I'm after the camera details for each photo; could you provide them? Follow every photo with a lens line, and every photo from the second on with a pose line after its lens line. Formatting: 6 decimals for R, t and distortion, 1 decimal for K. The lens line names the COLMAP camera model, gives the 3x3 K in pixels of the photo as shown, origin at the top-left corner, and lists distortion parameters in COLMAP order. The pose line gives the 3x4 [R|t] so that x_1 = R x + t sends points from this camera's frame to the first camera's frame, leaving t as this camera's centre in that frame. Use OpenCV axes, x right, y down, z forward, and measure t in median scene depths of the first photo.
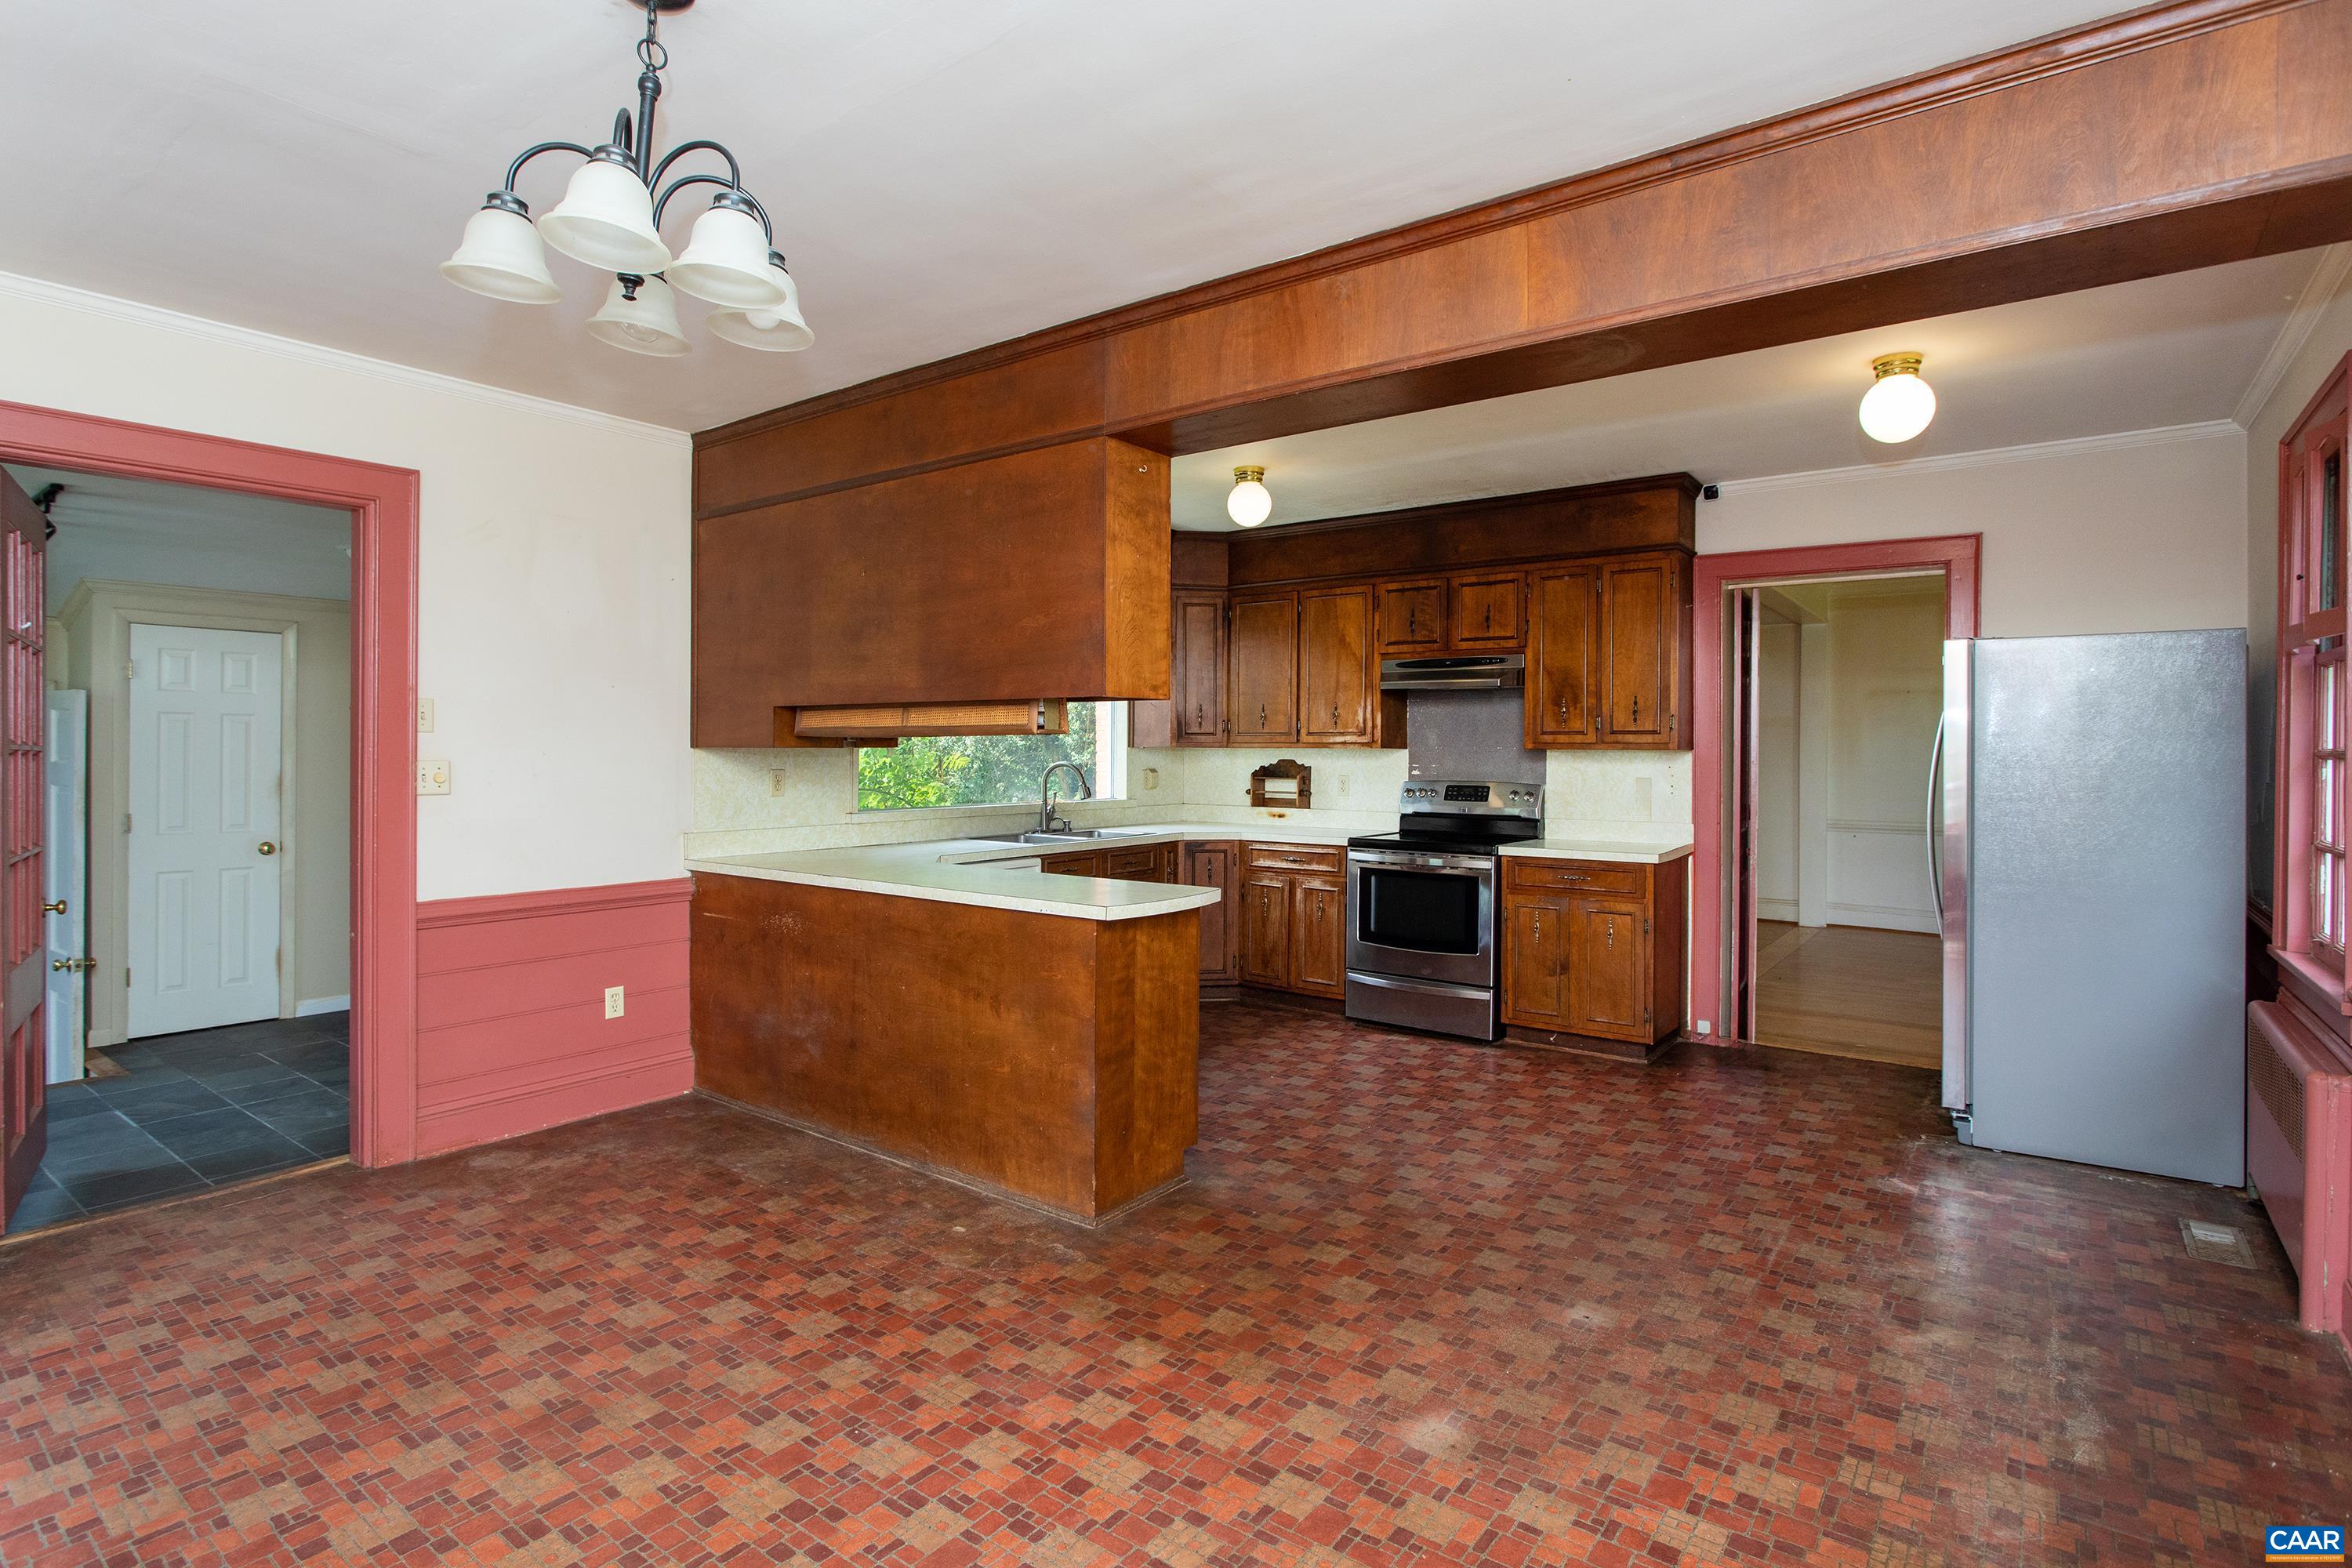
lens RADIAL K [[1172.2, 0, 1171.9], [0, 1172.2, 746.7], [0, 0, 1]] dist [-0.017679, 0.001064]
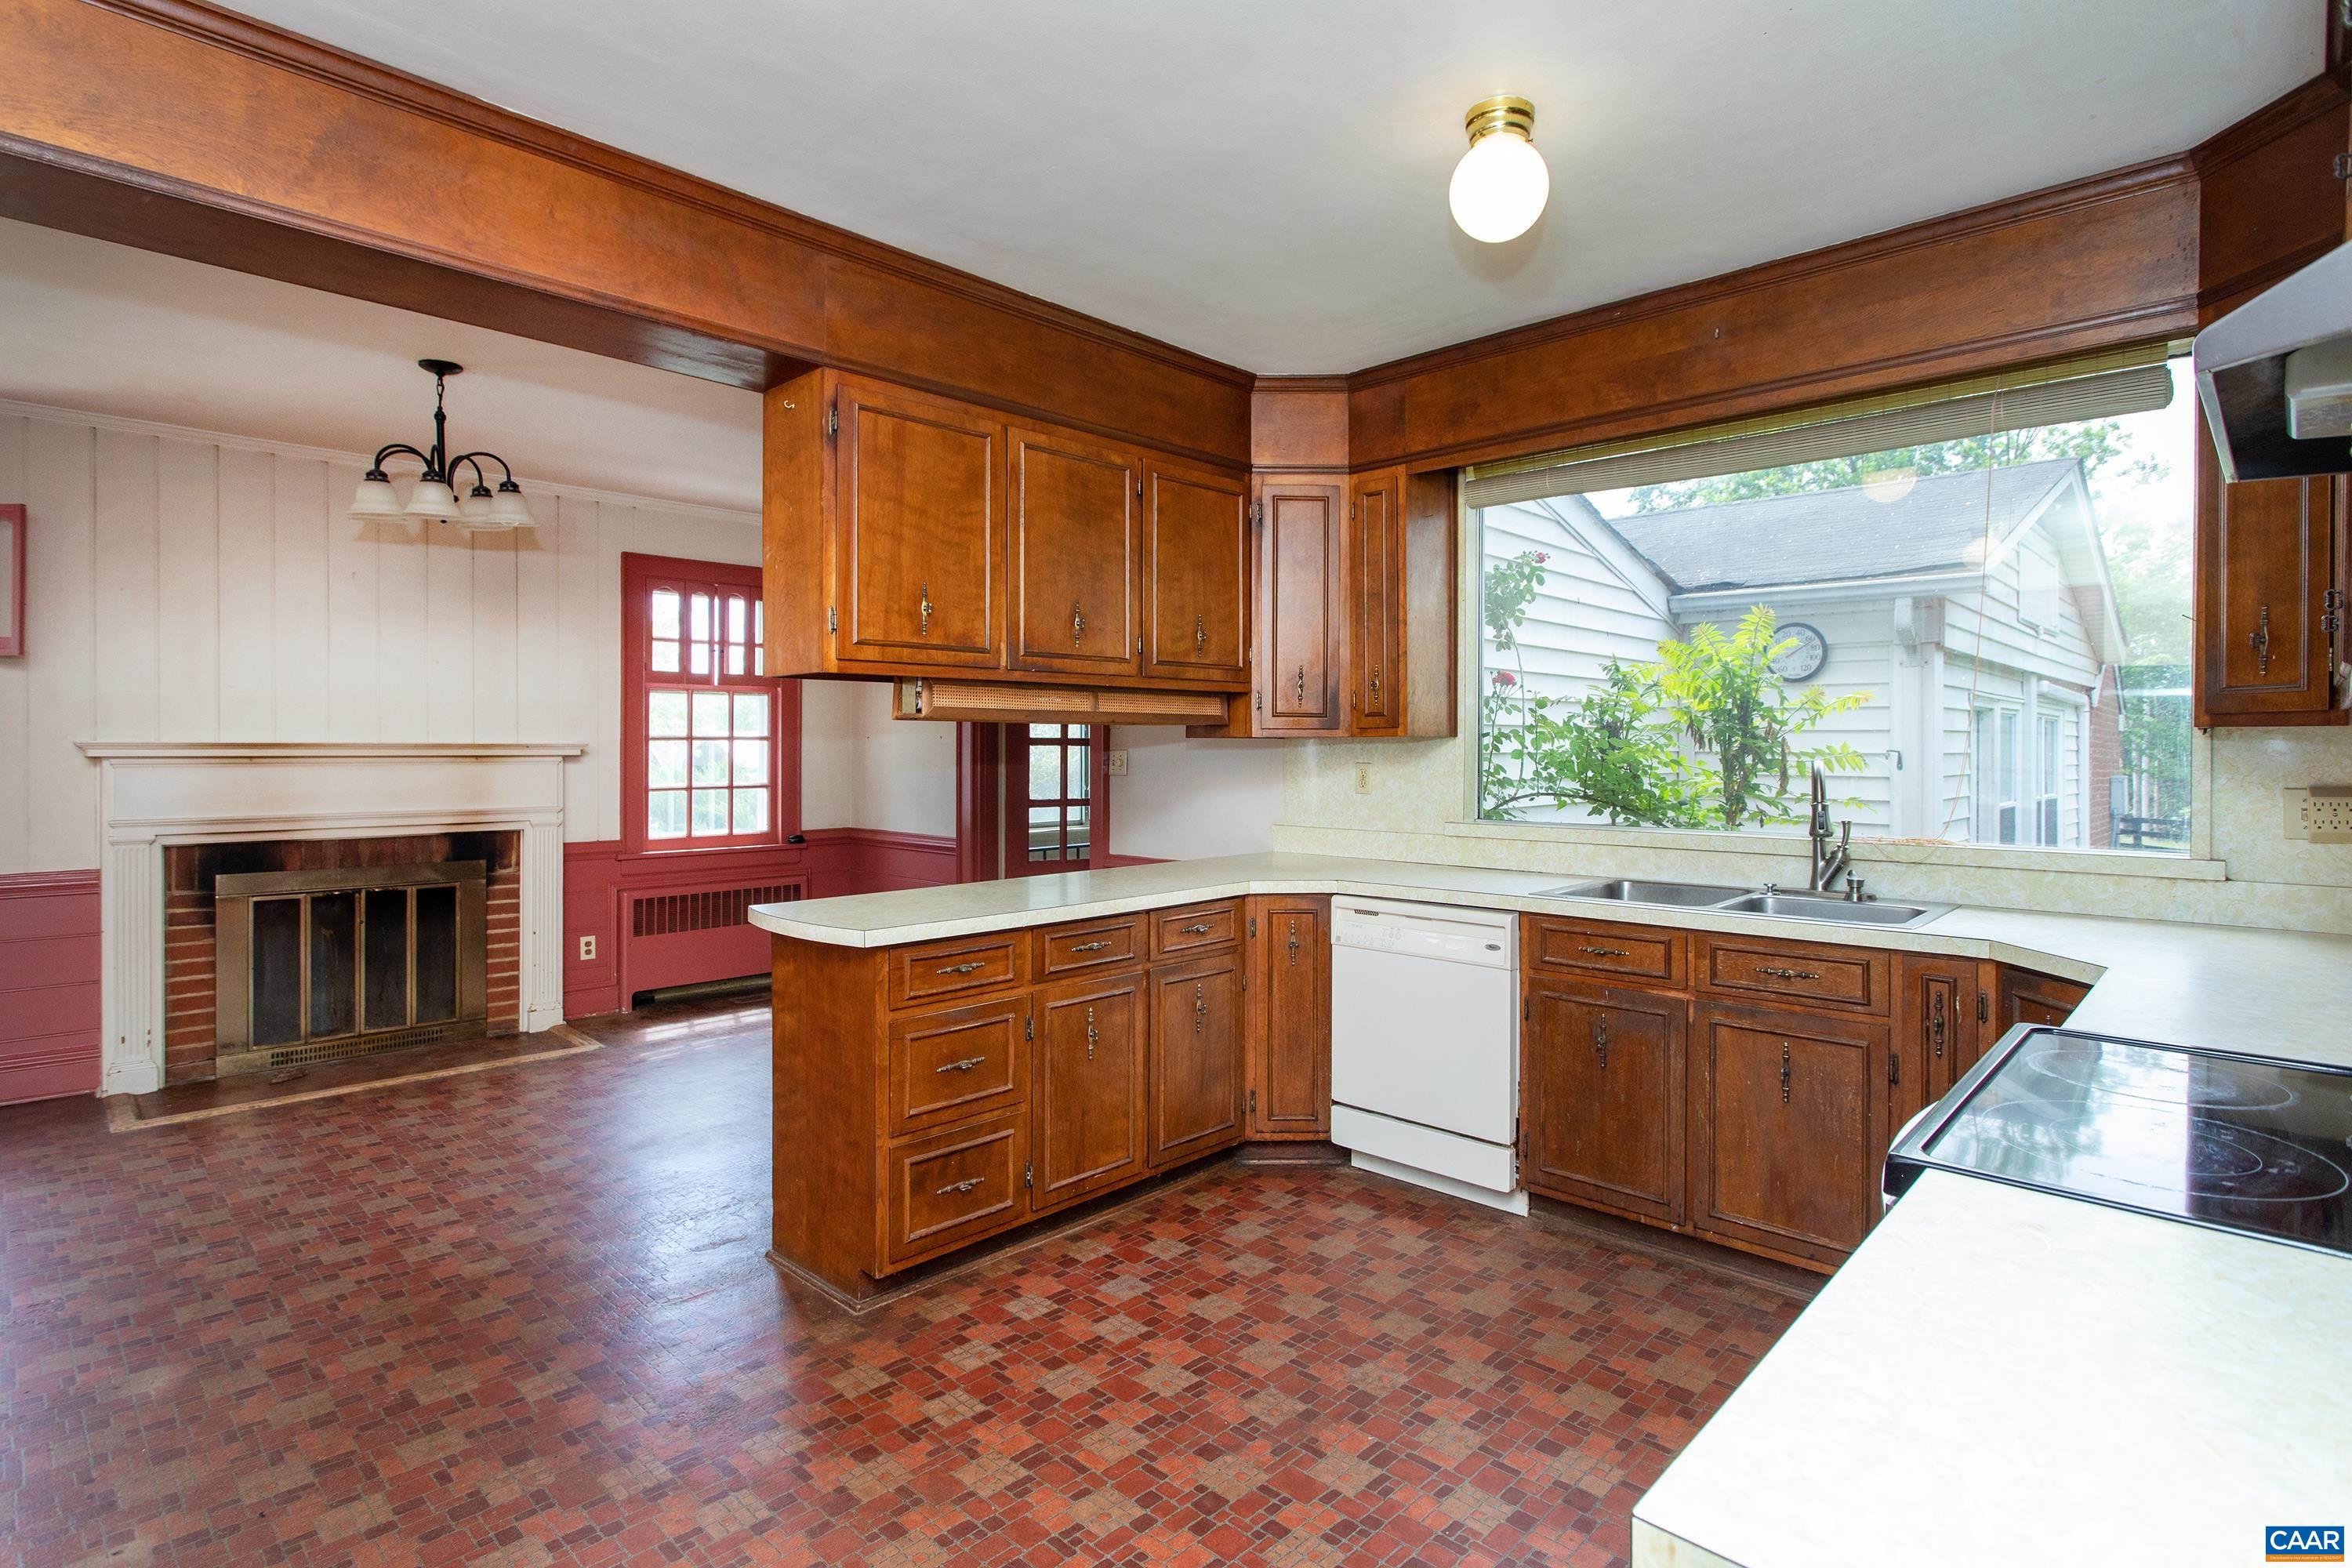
lens RADIAL K [[1158.2, 0, 1178.1], [0, 1158.2, 732.1], [0, 0, 1]] dist [-0.001940, 0.000454]
pose [[-0.113988, -0.007781, -0.993452, 0.933261], [0.001535, 0.999967, -0.008008, 0.003608], [0.993481, -0.002438, -0.113972, 1.636834]]
